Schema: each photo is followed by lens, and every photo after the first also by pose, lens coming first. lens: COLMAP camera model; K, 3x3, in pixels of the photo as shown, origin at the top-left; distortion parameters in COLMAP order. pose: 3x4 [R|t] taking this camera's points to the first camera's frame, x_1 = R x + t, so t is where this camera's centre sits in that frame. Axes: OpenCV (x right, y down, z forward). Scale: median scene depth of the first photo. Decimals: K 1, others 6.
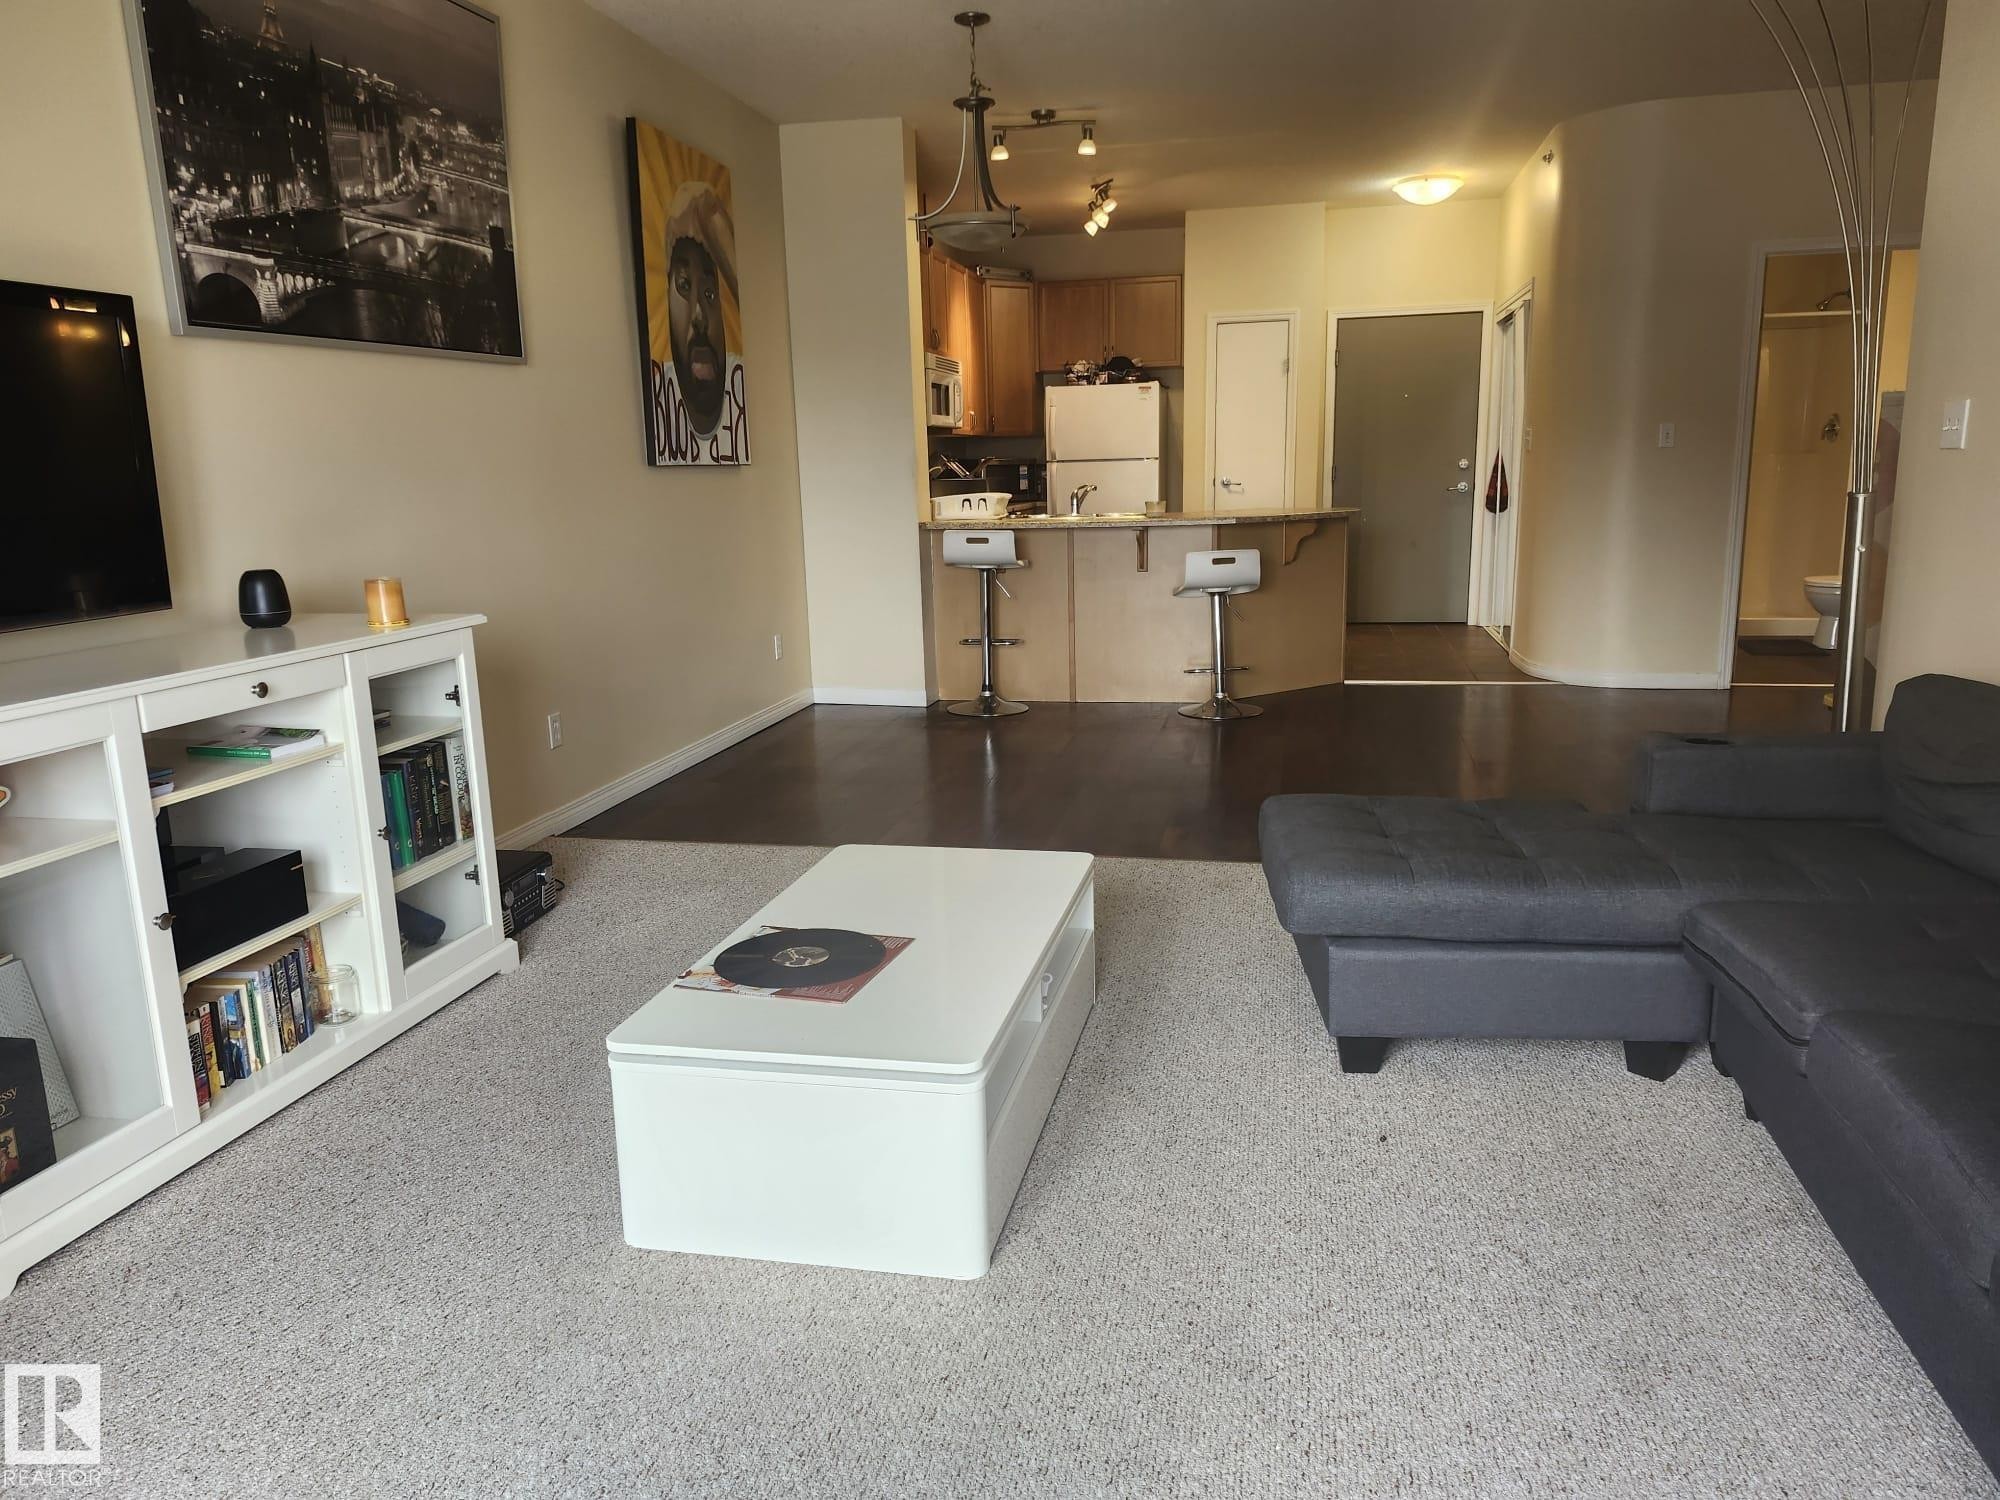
lens RADIAL K [[1376.8, 0, 1025.9], [0, 1376.8, 739.3], [0, 0, 1]] dist [0.072467, -0.084816]
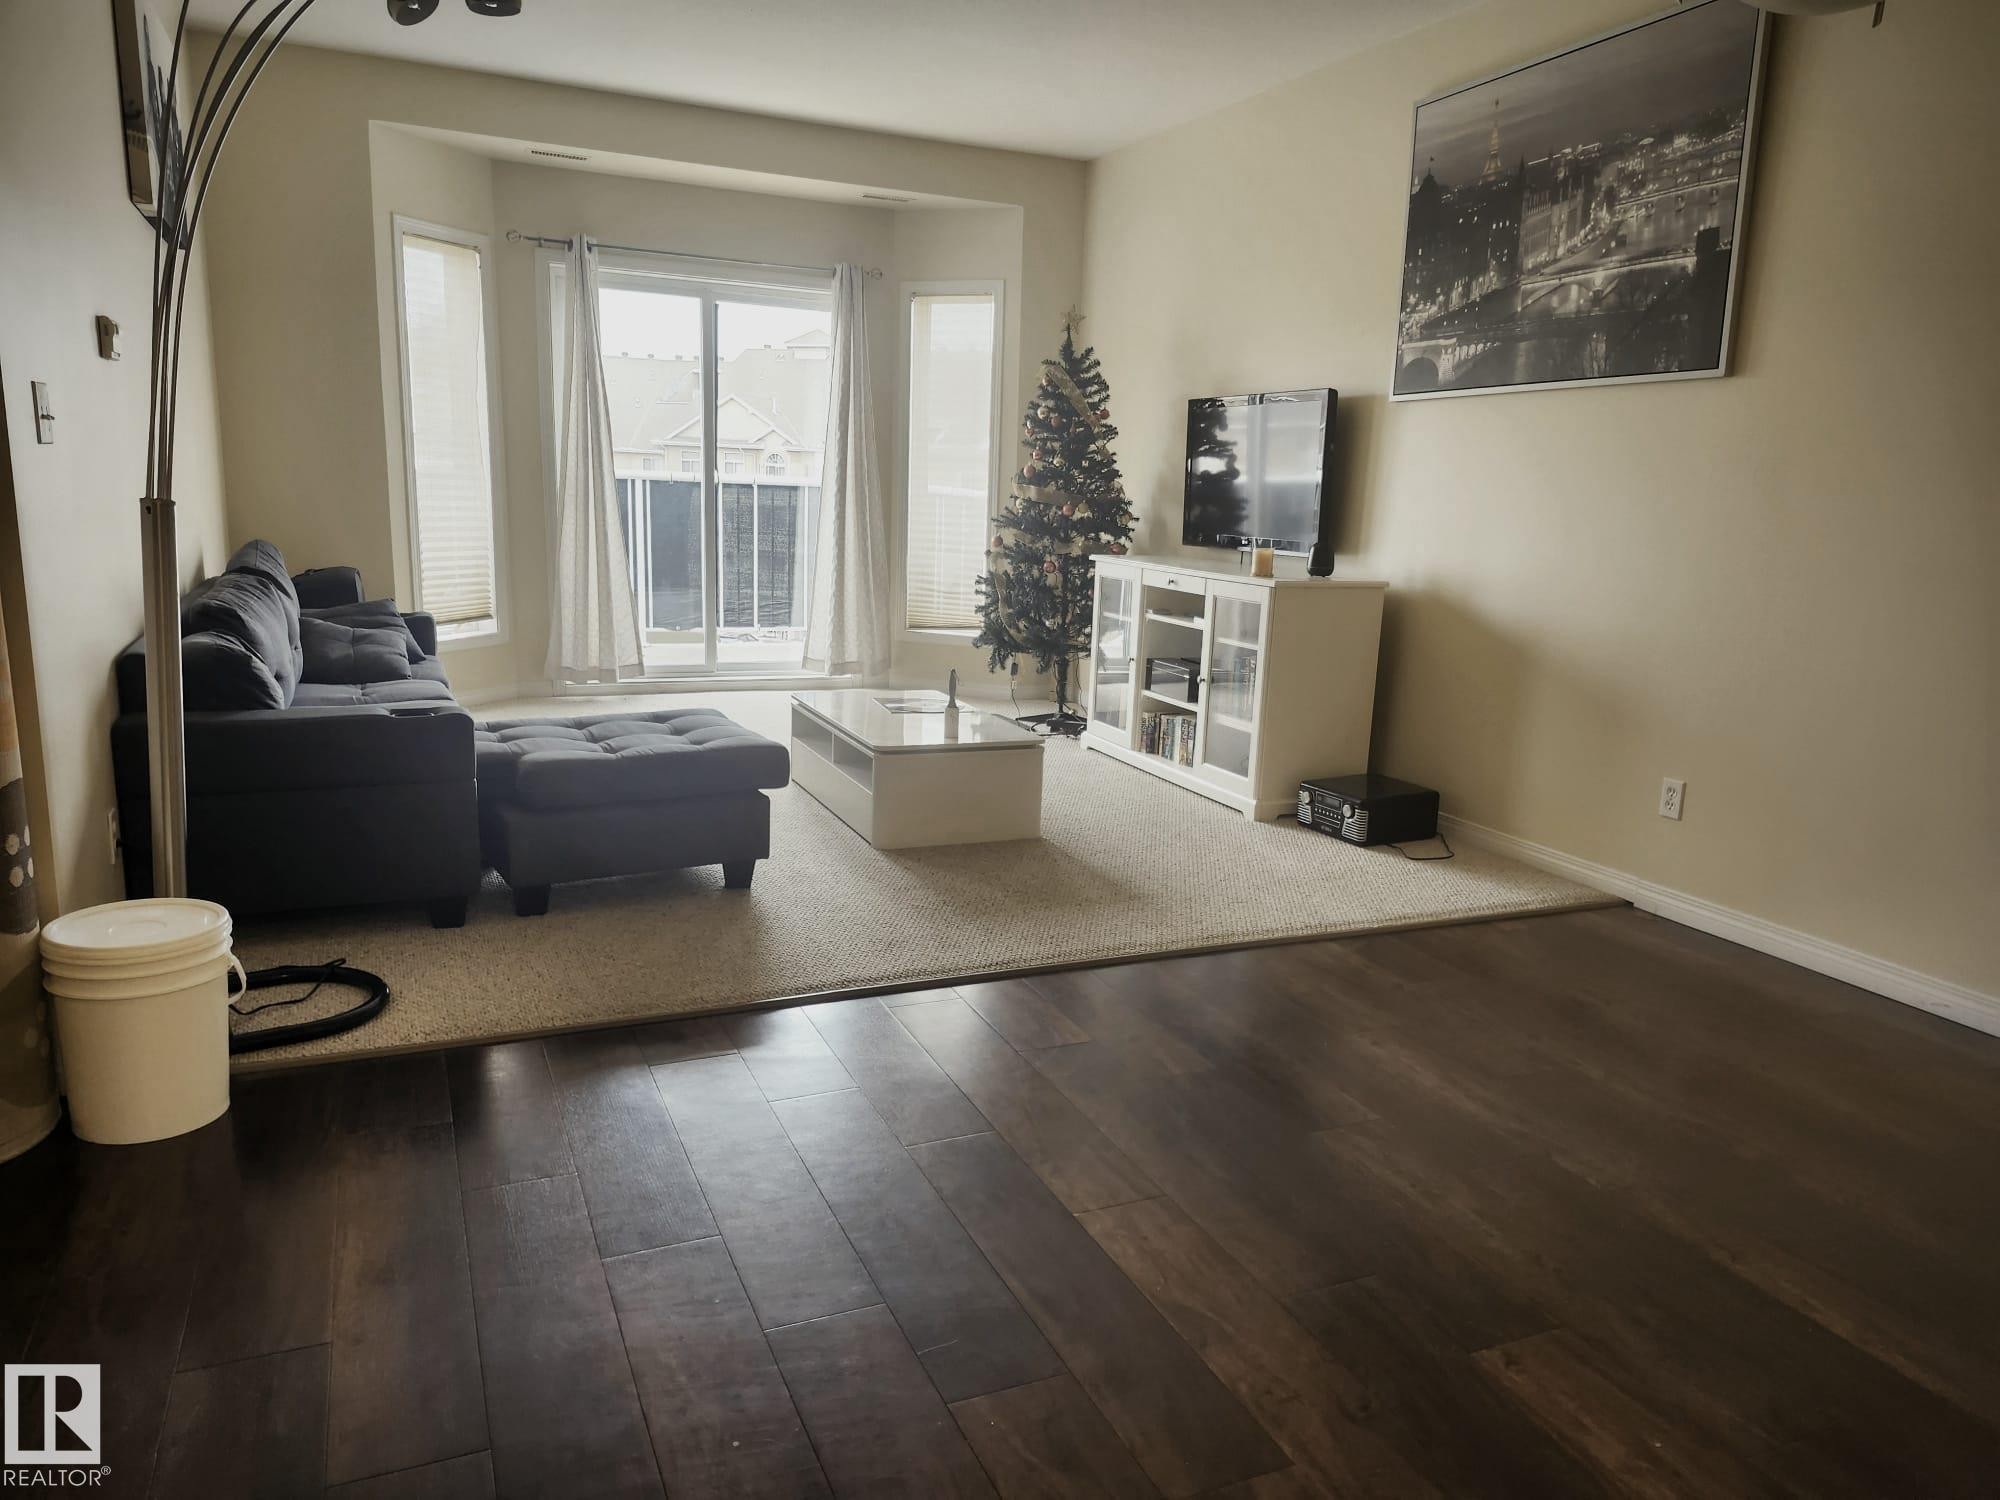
lens RADIAL K [[1376.8, 0, 1032.1], [0, 1376.8, 767.7], [0, 0, 1]] dist [0.072467, -0.084816]
pose [[-0.811543, 0.110514, -0.573746, 0.599248], [-0.137281, 0.918398, 0.371079, -0.361780], [0.567936, 0.379911, -0.730148, 1.734330]]
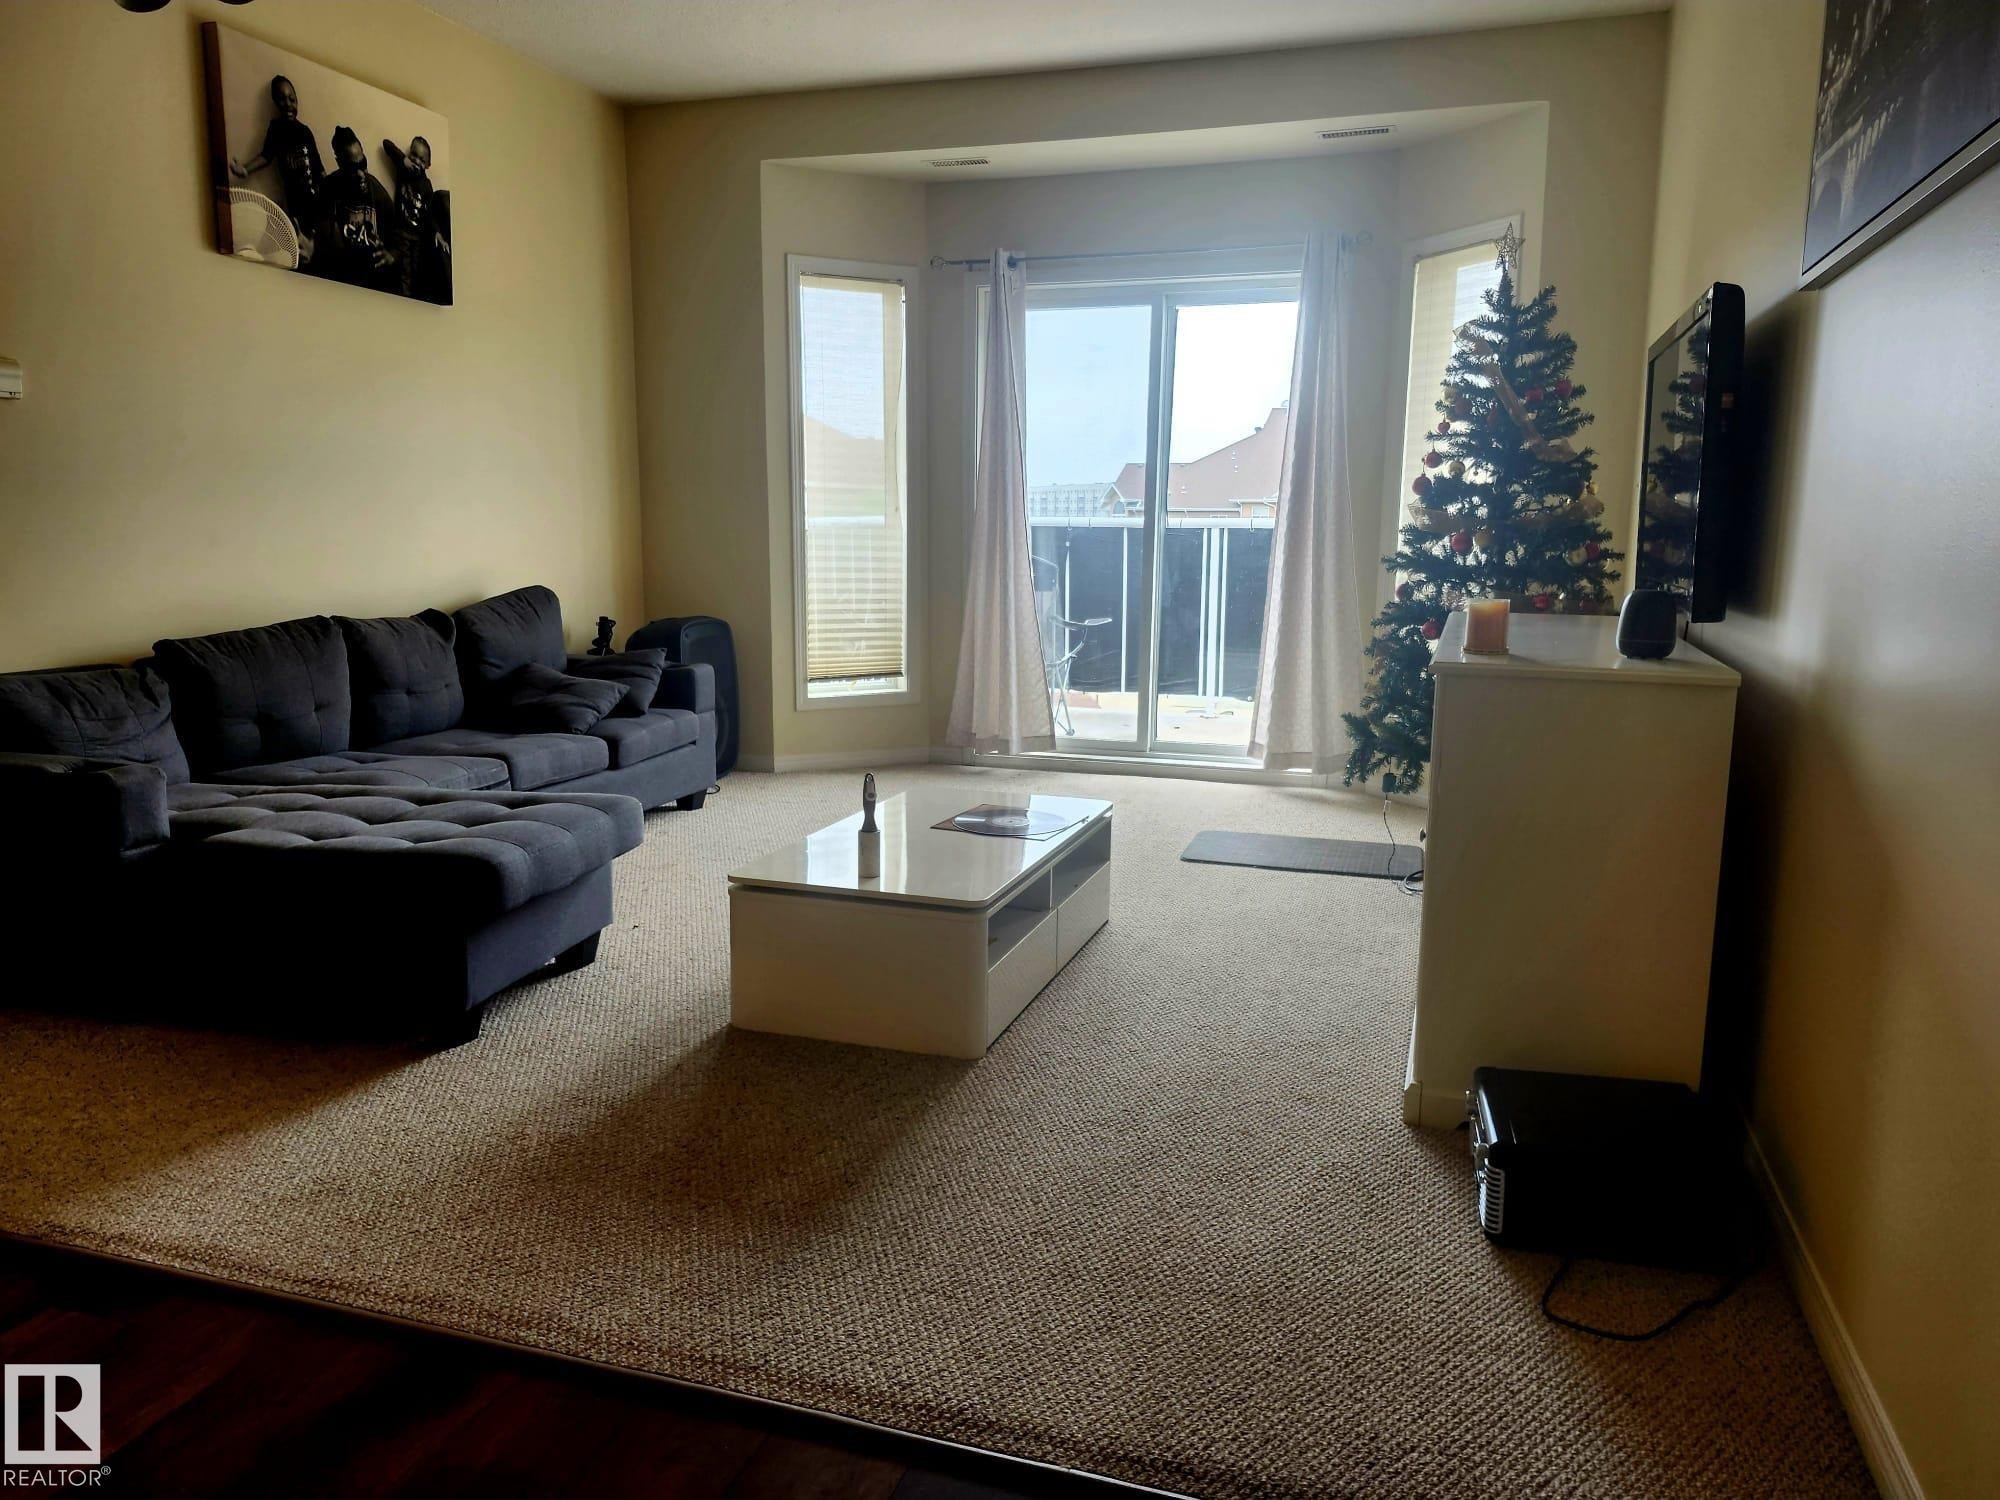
lens RADIAL K [[1376.8, 0, 995.6], [0, 1376.8, 758.3], [0, 0, 1]] dist [0.072467, -0.084816]
pose [[-0.994551, -0.007883, 0.103952, -0.200125], [0.030511, 0.931467, 0.362543, -0.279162], [-0.099686, 0.363739, -0.926151, 1.506208]]
